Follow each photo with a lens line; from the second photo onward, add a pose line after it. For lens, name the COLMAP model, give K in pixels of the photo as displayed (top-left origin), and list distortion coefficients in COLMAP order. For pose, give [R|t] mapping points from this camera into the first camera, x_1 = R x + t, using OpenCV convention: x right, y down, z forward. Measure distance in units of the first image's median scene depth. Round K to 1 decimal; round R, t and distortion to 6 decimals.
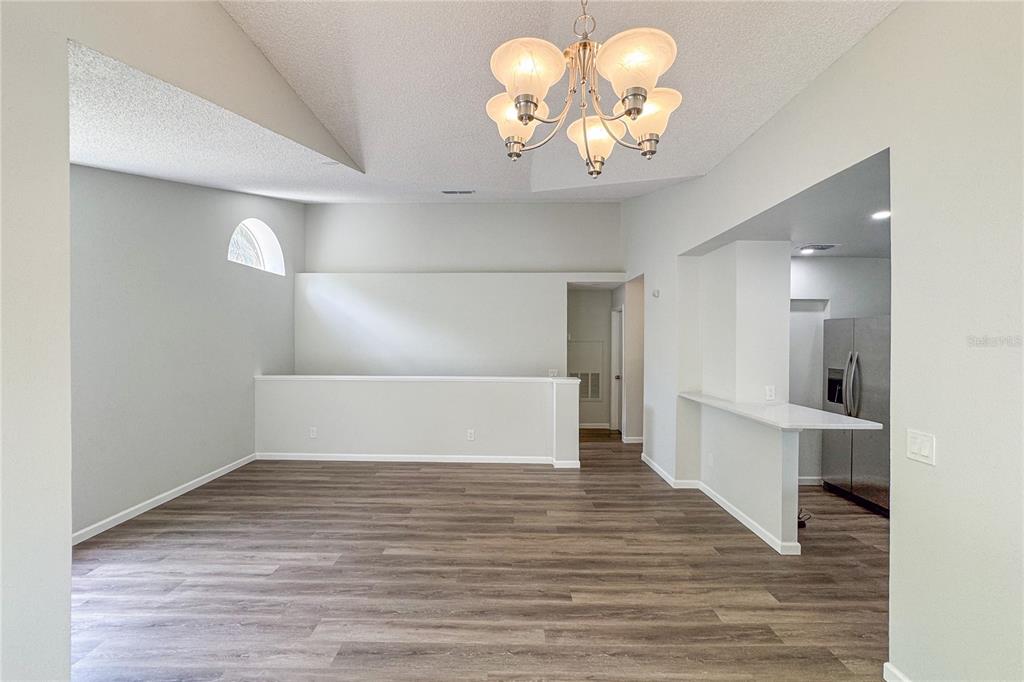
lens RADIAL K [[441.6, 0, 508.7], [0, 441.6, 339.6], [0, 0, 1]] dist [-0.040938, 0.020726]
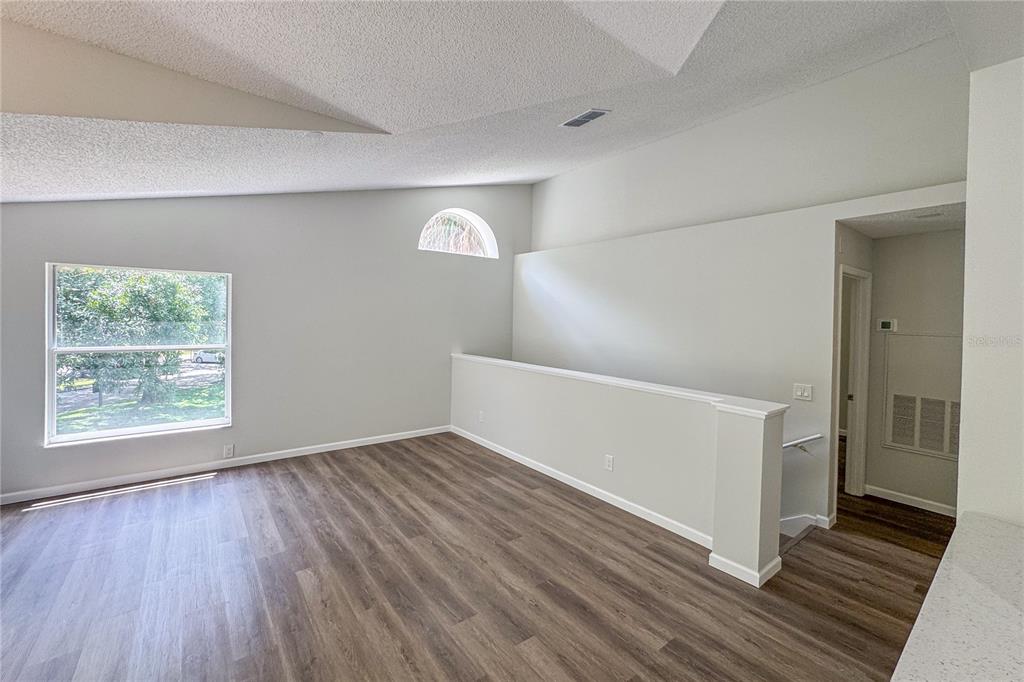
lens RADIAL K [[429.7, 0, 508.9], [0, 429.7, 319.8], [0, 0, 1]] dist [-0.041327, 0.018597]
pose [[0.613034, 0.013838, -0.789935, 0.499954], [-0.018161, 0.999829, 0.003421, -0.011067], [0.789848, 0.012249, 0.613181, 0.667478]]
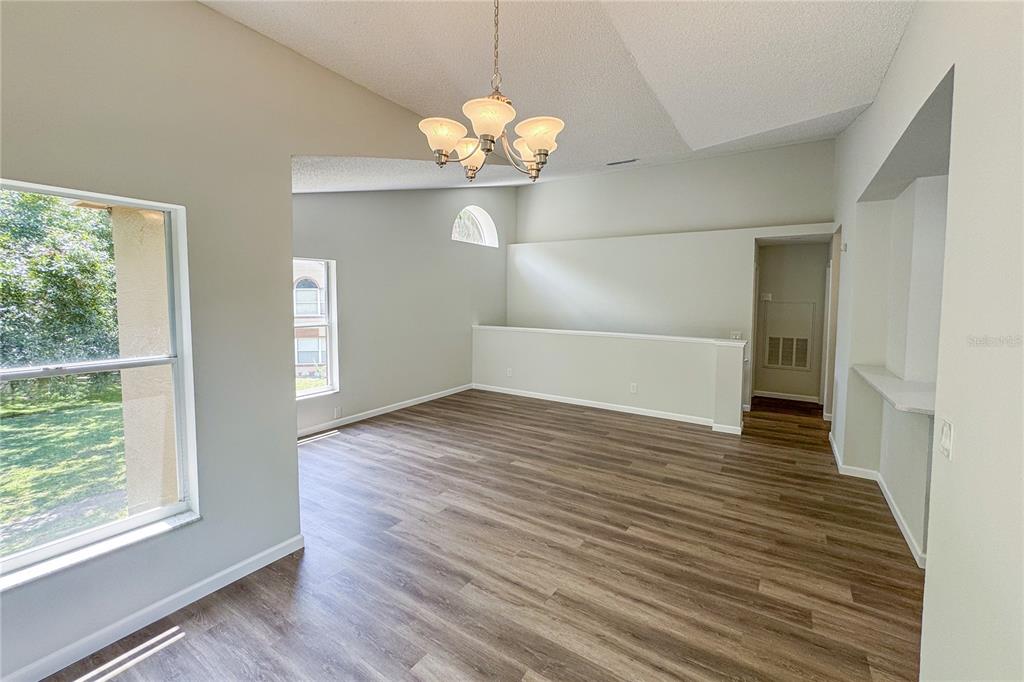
lens RADIAL K [[429.7, 0, 508.9], [0, 429.7, 319.8], [0, 0, 1]] dist [-0.041327, 0.018597]
pose [[0.840865, 0.032971, -0.540239, 0.316664], [-0.004689, 0.998549, 0.053642, -0.007991], [0.541224, -0.042573, 0.839800, -0.052630]]
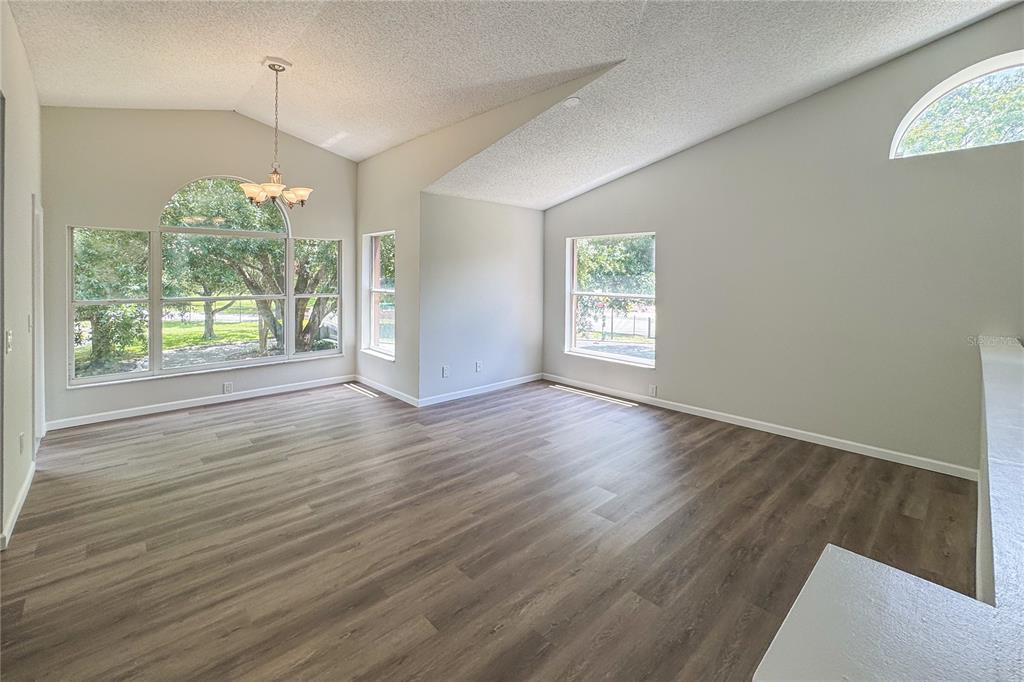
lens RADIAL K [[442.2, 0, 514.7], [0, 442.2, 269.6], [0, 0, 1]] dist [-0.002347, -0.000286]
pose [[-0.716971, -0.010260, -0.697028, 0.370269], [-0.005549, 0.999944, -0.009012, 0.011978], [0.697081, -0.002594, -0.716988, 1.439430]]
